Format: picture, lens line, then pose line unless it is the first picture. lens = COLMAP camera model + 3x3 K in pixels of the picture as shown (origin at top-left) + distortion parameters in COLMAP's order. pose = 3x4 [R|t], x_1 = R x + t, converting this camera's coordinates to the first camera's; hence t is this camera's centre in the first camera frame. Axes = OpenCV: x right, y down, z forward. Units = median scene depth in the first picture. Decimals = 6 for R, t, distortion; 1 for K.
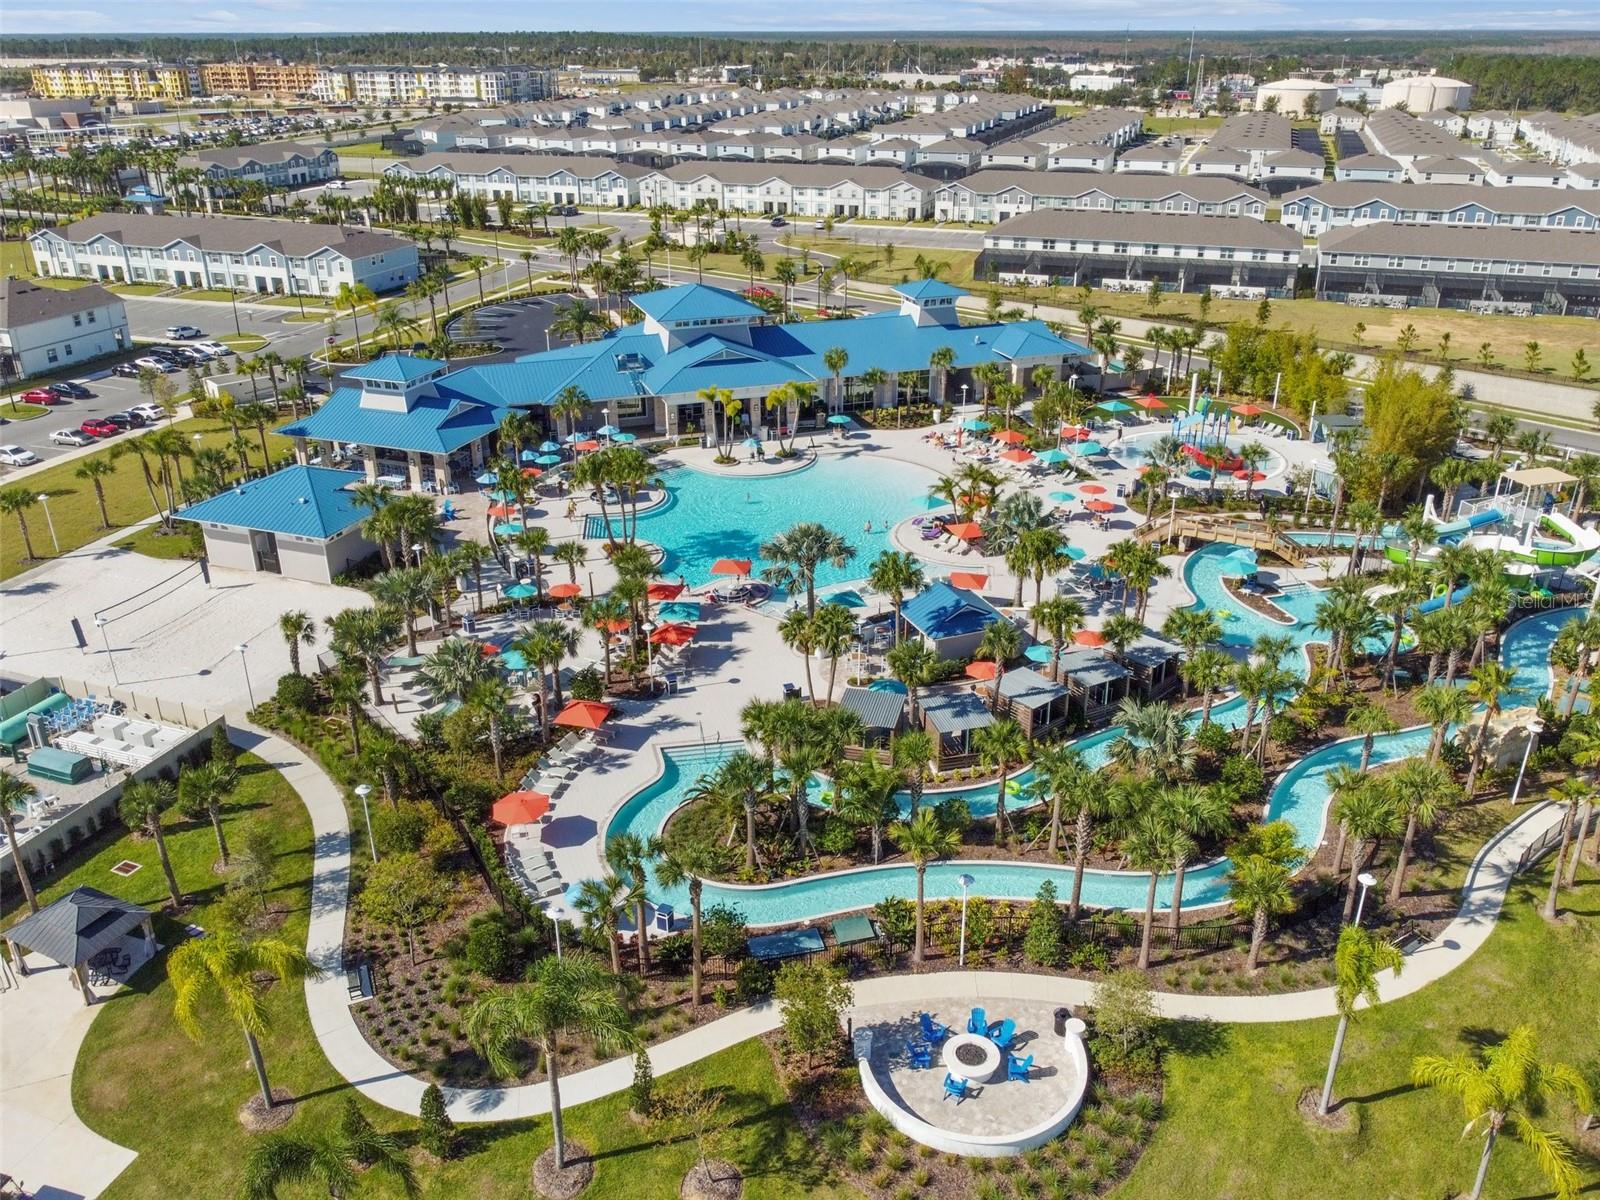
lens RADIAL K [[1269.5, 0, 805.2], [0, 1269.5, 600.1], [0, 0, 1]] dist [-0.000799, 0.000485]
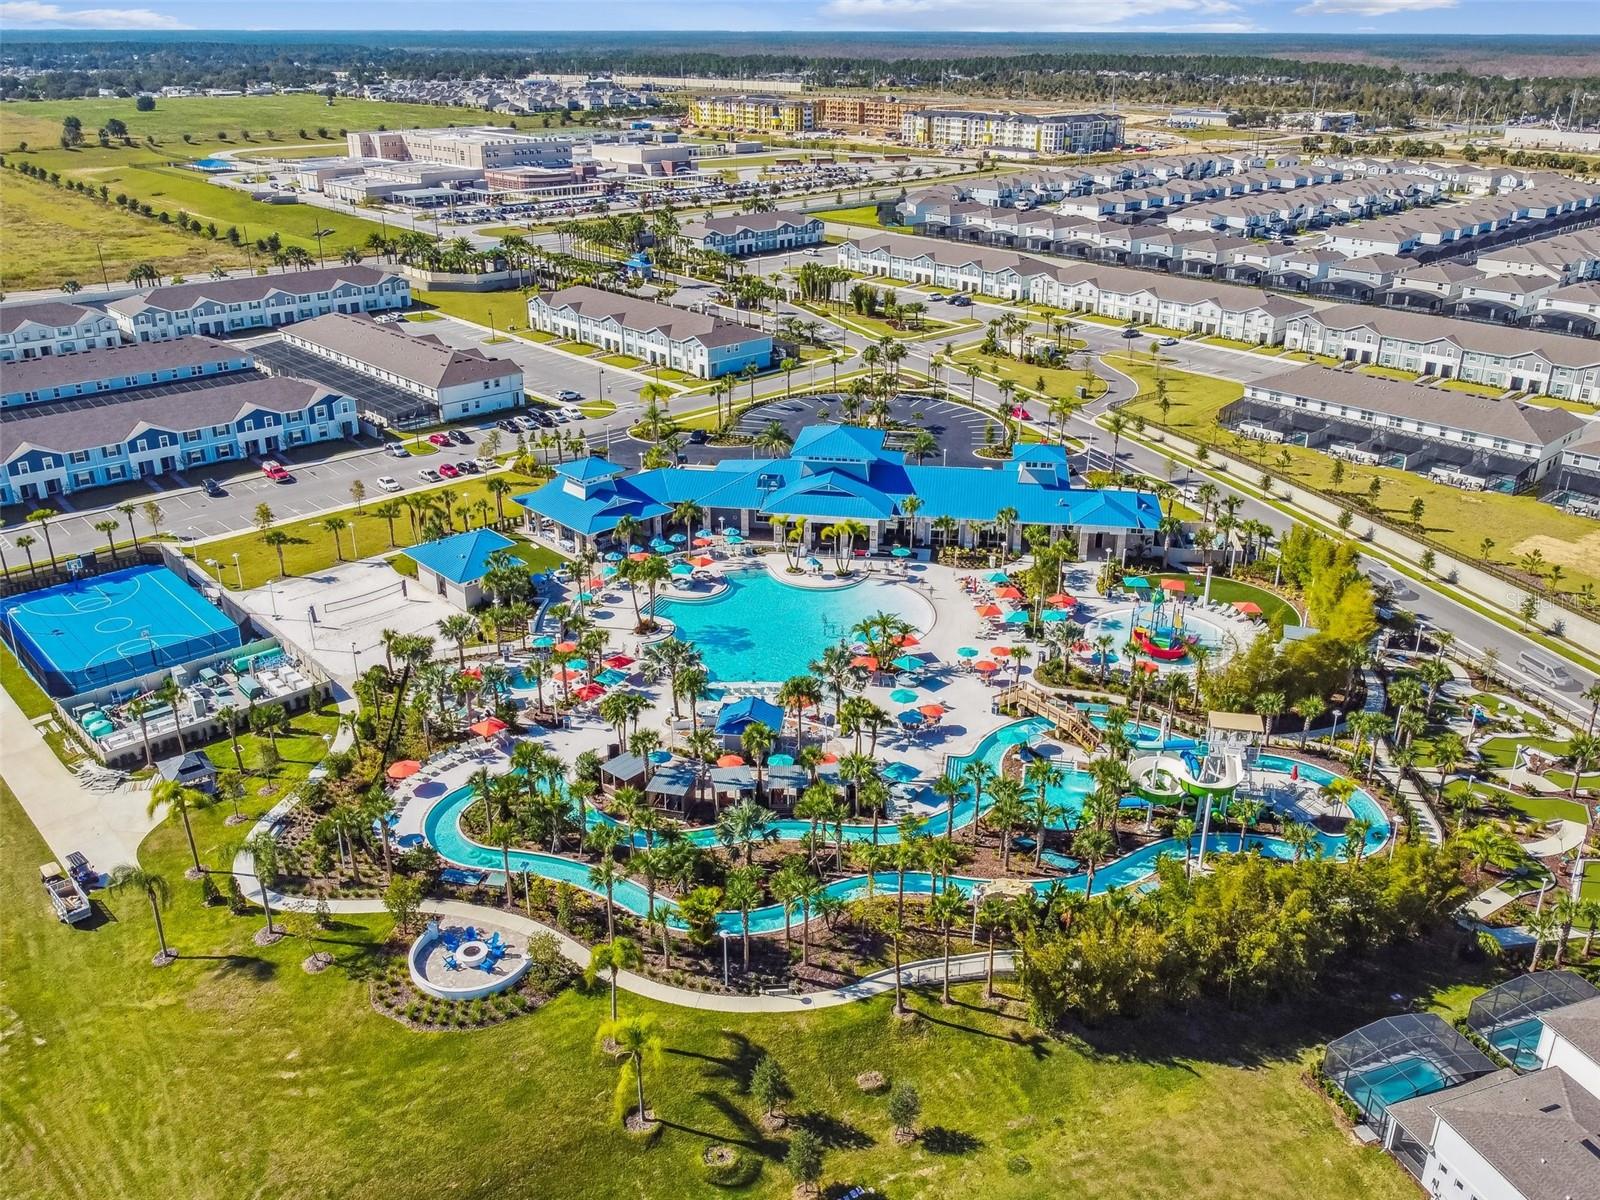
lens RADIAL K [[1325.5, 0, 800.0], [0, 1325.5, 600.0], [0, 0, 1]] dist [0.001425, -0.004023]
pose [[0.883198, 0.190724, -0.428469, 0.429887], [-0.196541, 0.980002, 0.031101, -0.099105], [0.425832, 0.056743, 0.903021, -0.188938]]
